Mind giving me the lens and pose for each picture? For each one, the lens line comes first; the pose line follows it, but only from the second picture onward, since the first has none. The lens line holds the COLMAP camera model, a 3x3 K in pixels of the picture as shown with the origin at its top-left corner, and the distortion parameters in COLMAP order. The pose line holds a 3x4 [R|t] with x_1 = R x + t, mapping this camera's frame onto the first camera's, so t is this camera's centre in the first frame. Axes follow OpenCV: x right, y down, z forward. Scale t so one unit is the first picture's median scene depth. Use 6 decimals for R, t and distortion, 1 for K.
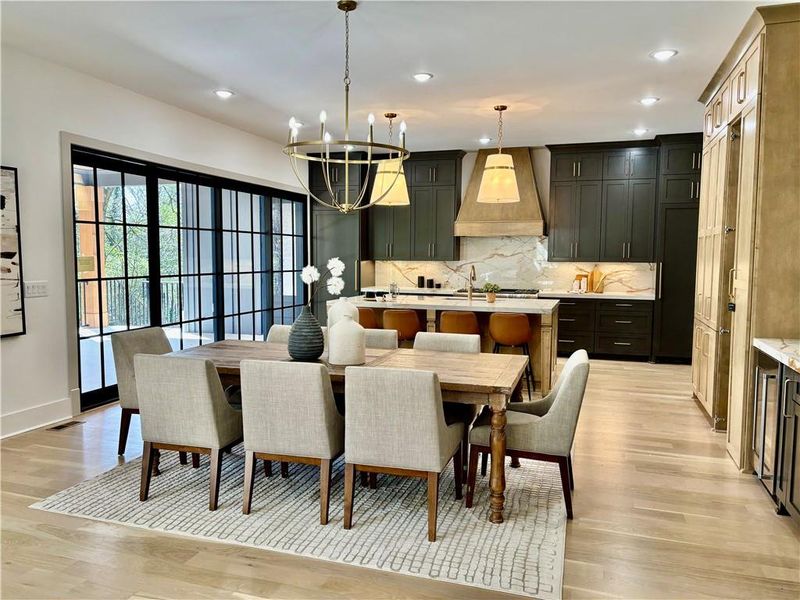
lens RADIAL K [[607.4, 0, 398.1], [0, 607.4, 303.3], [0, 0, 1]] dist [0.087457, -0.079738]
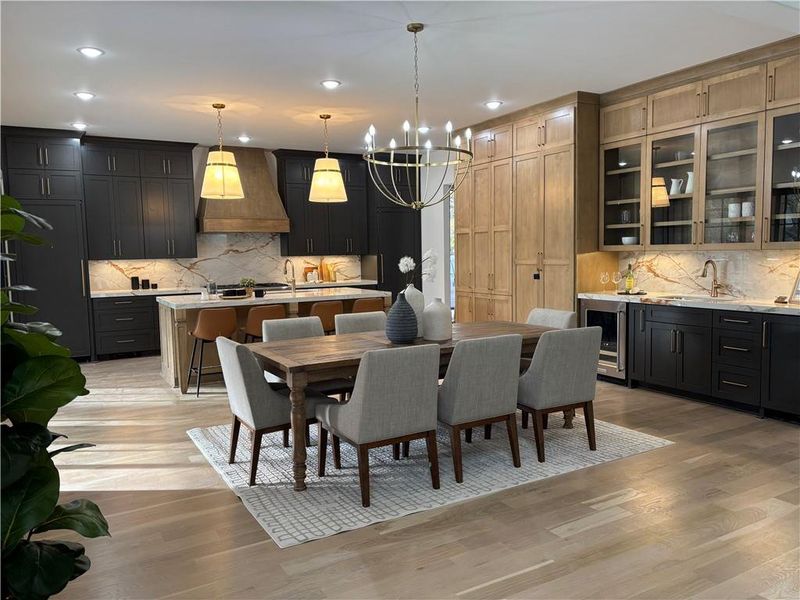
lens RADIAL K [[607.4, 0, 398.1], [0, 607.4, 303.3], [0, 0, 1]] dist [0.087457, -0.079738]
pose [[0.658653, -0.085335, 0.747592, -0.520216], [0.084675, 0.995643, 0.039047, -0.011543], [-0.747667, 0.037584, 0.663010, 0.149337]]
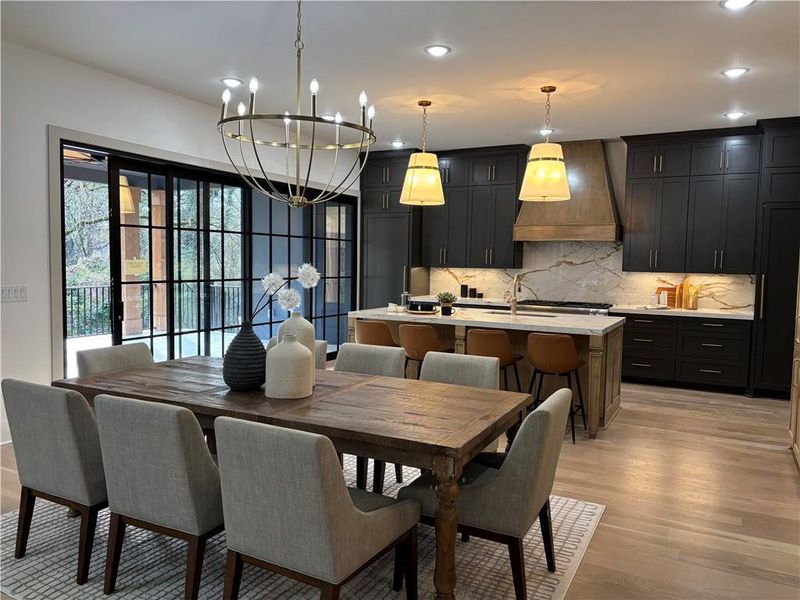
lens RADIAL K [[604.1, 0, 405.8], [0, 604.1, 299.4], [0, 0, 1]] dist [0.046341, 0.002629]
pose [[0.986235, 0.021514, -0.163945, 0.100366], [-0.024290, 0.999593, -0.014949, -0.009896], [0.163557, 0.018726, 0.986356, 0.124877]]
